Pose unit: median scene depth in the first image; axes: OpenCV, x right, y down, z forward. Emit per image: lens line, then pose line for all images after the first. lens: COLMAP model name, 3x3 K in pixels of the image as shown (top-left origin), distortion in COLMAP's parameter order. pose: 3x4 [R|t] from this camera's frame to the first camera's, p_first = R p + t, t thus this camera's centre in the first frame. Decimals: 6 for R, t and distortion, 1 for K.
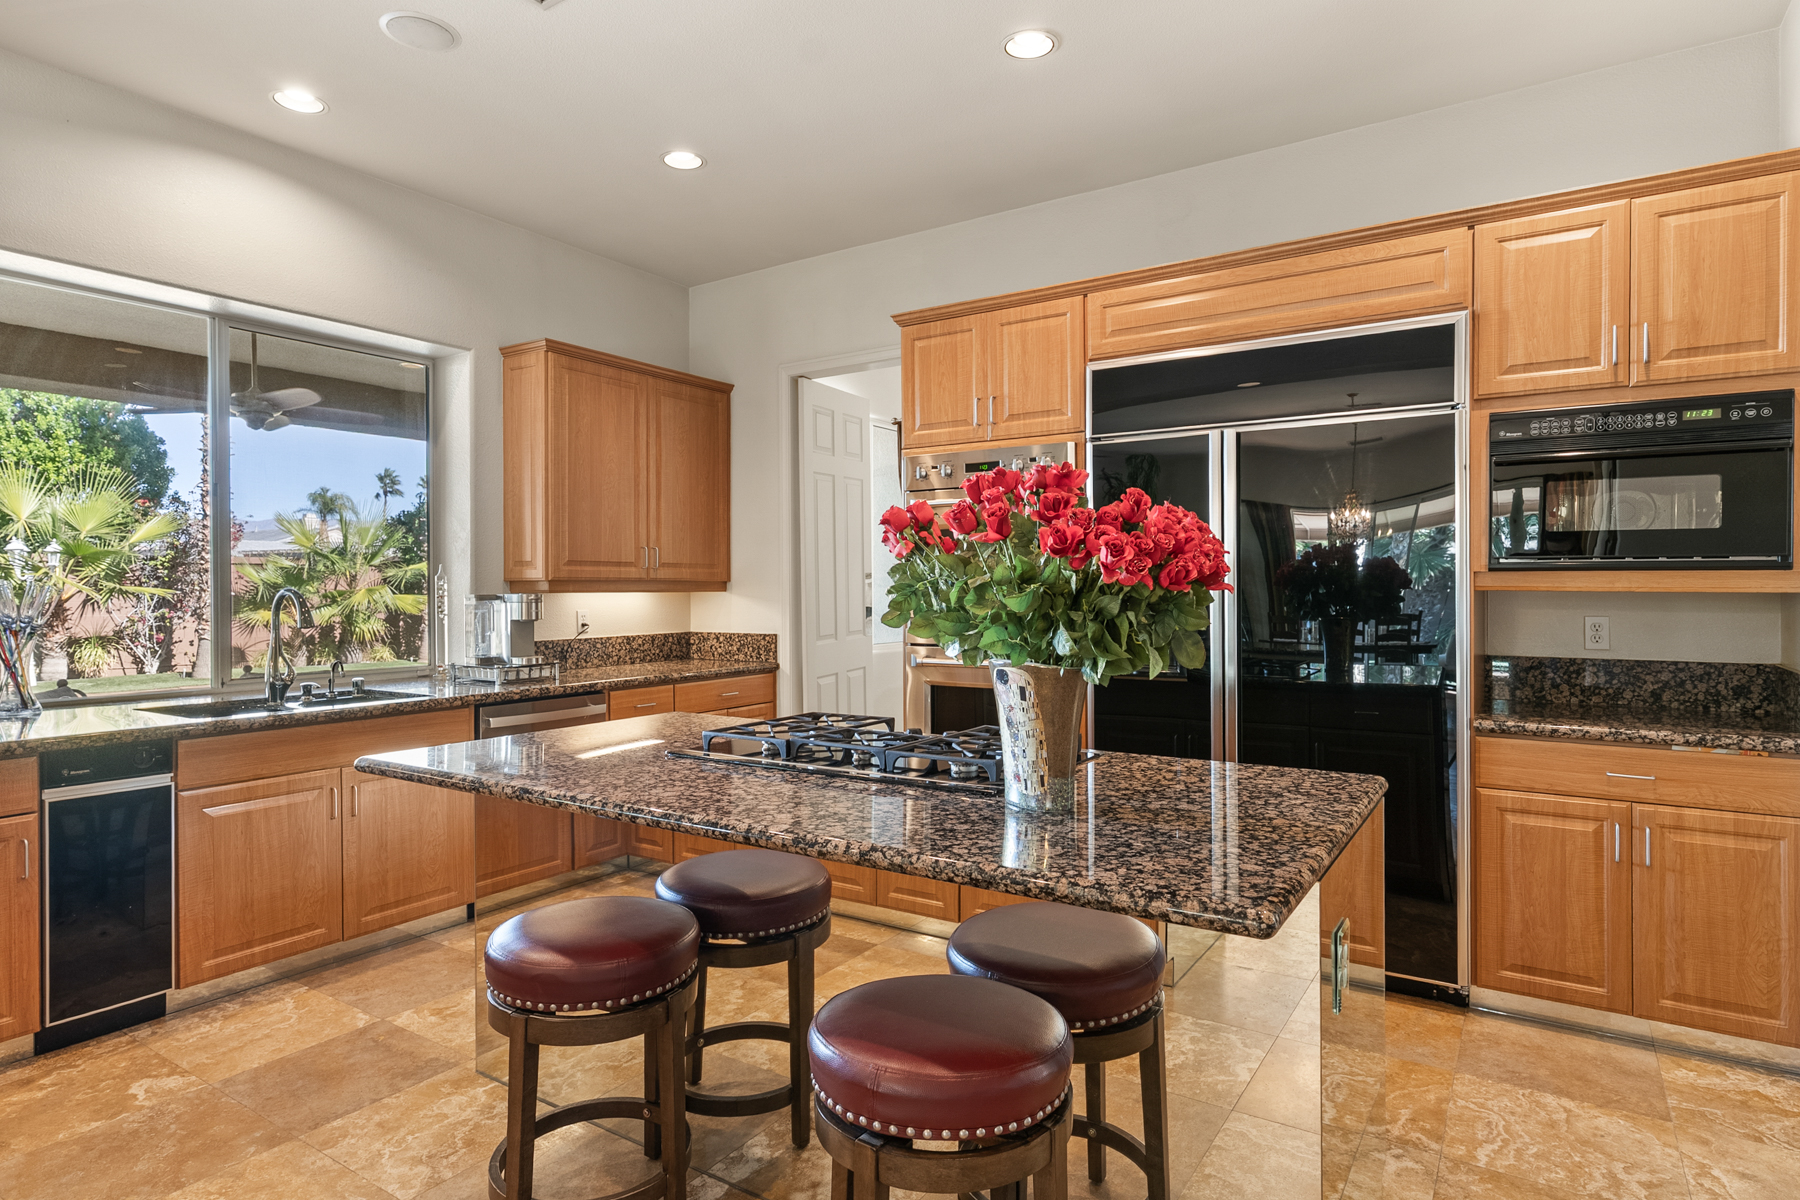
lens RADIAL K [[965.8, 0, 905.1], [0, 965.8, 590.6], [0, 0, 1]] dist [0.002039, 0.001623]
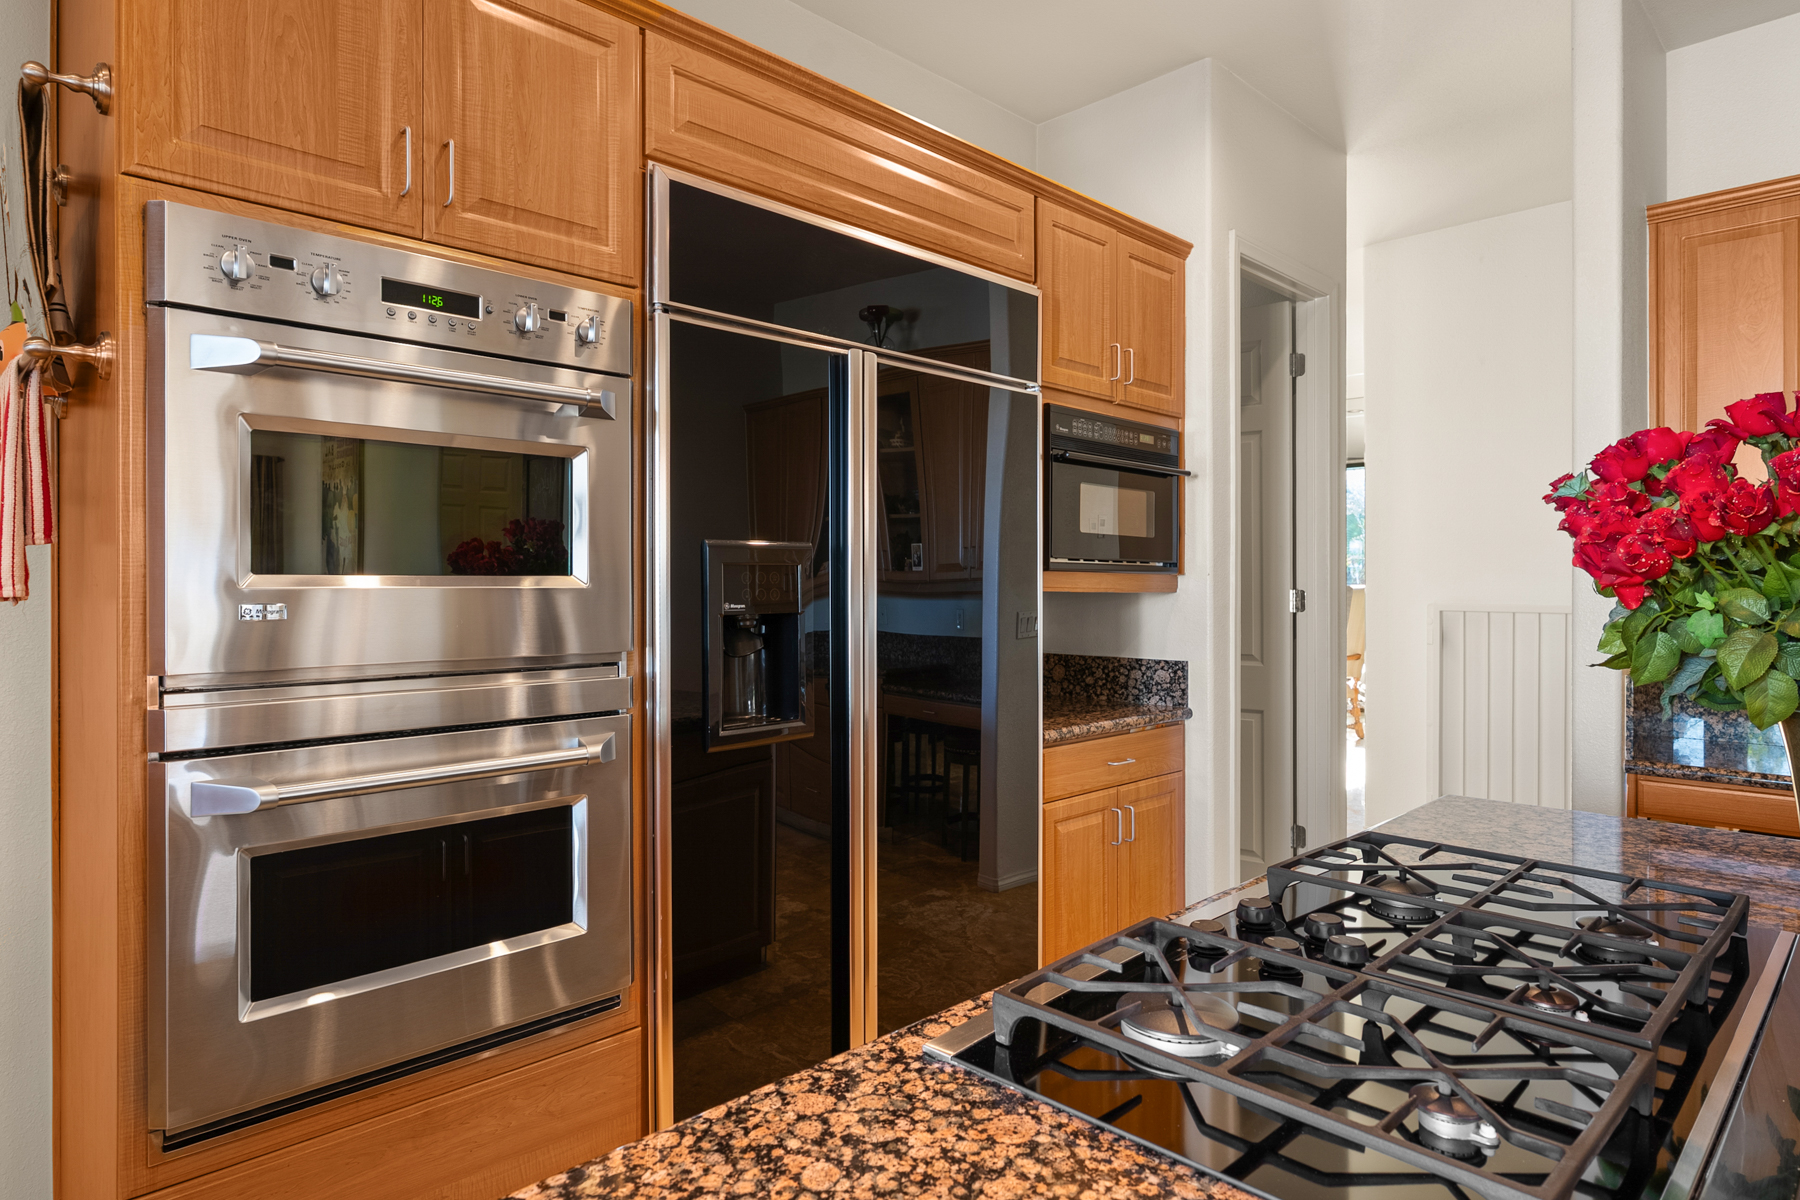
lens RADIAL K [[1024.3, 0, 900.0], [0, 1024.3, 600.0], [0, 0, 1]] dist [-0.002897, -0.001197]
pose [[0.229570, -0.003957, 0.973284, -0.336321], [0.010578, 0.999943, 0.001570, 0.004212], [-0.973235, 0.009935, 0.229599, 0.773992]]
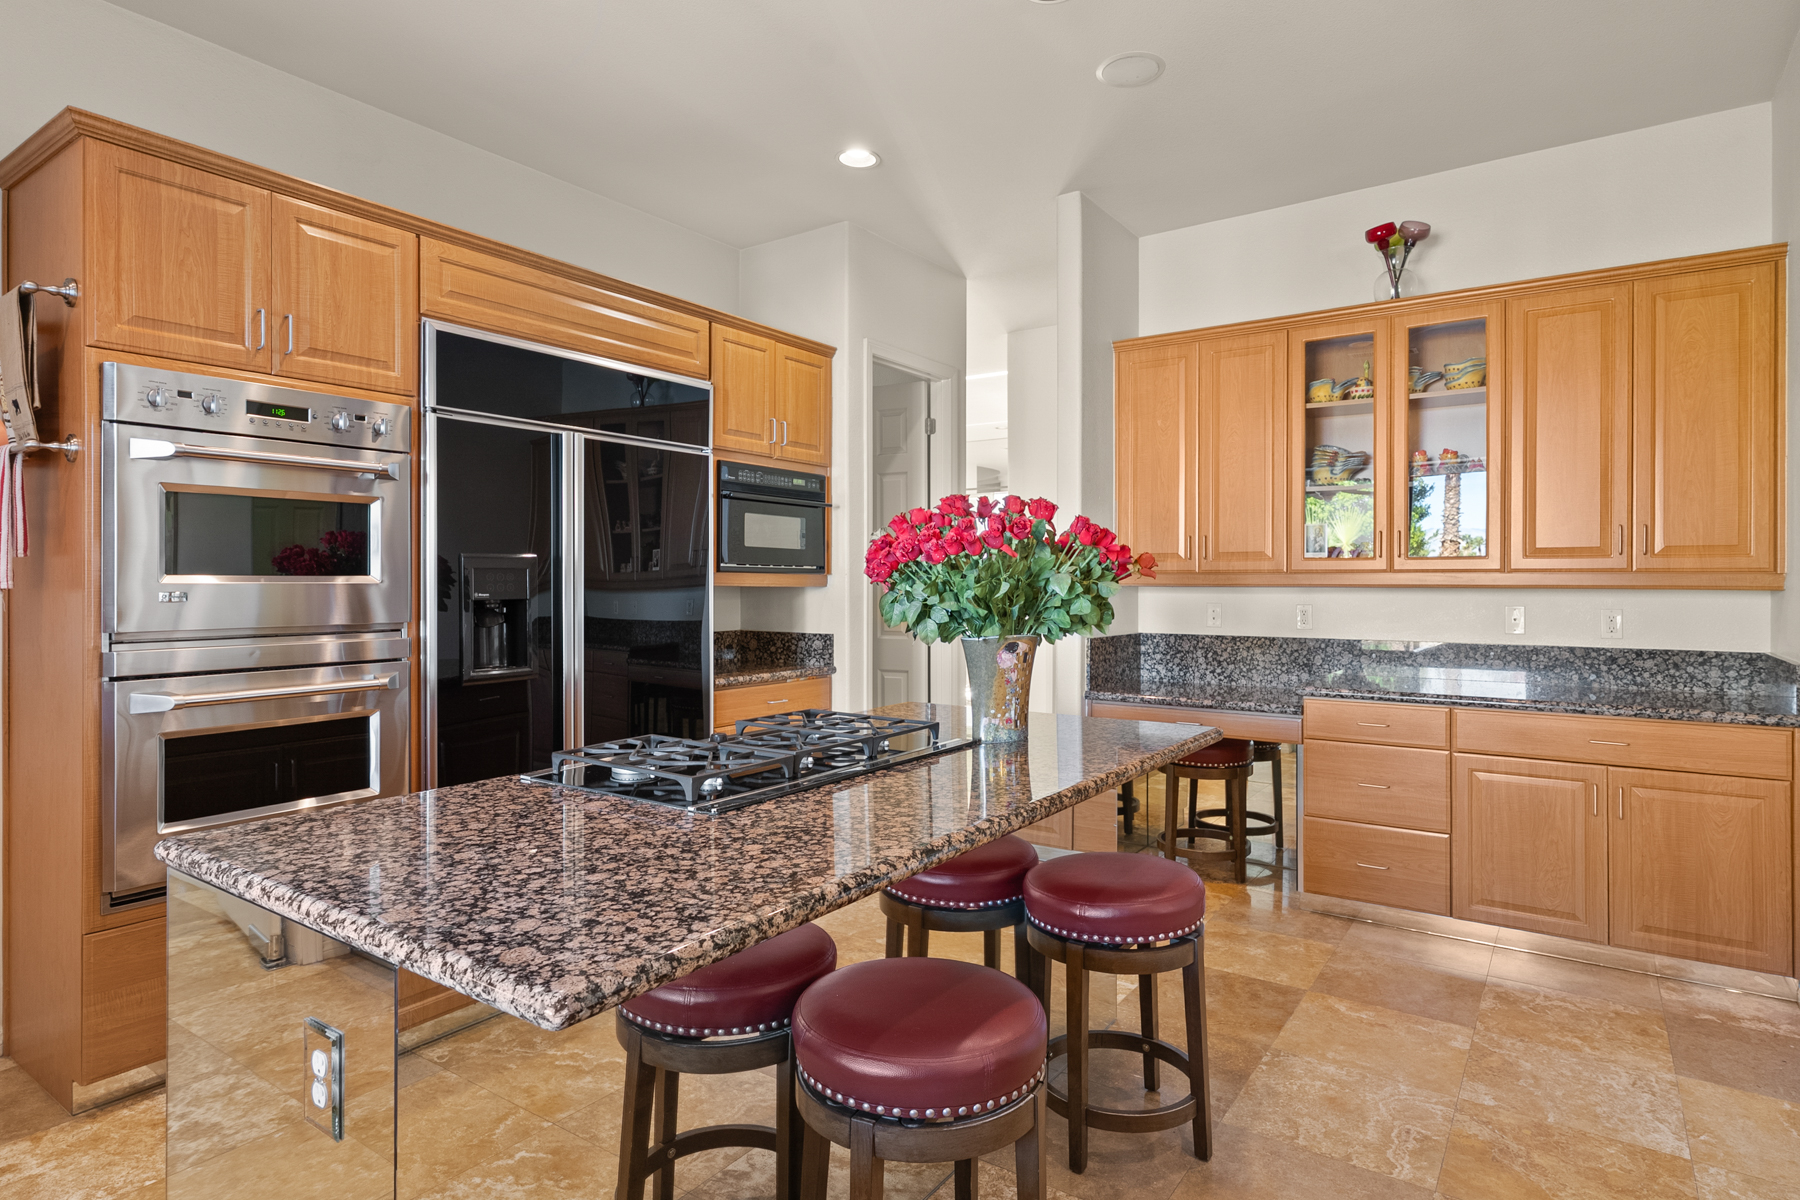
lens RADIAL K [[965.8, 0, 905.1], [0, 965.8, 590.6], [0, 0, 1]] dist [0.002039, 0.001623]
pose [[0.047619, 0.000524, 0.998865, -0.662462], [0.011517, 0.999933, -0.001073, 0.009485], [-0.998799, 0.011555, 0.047609, 0.564593]]
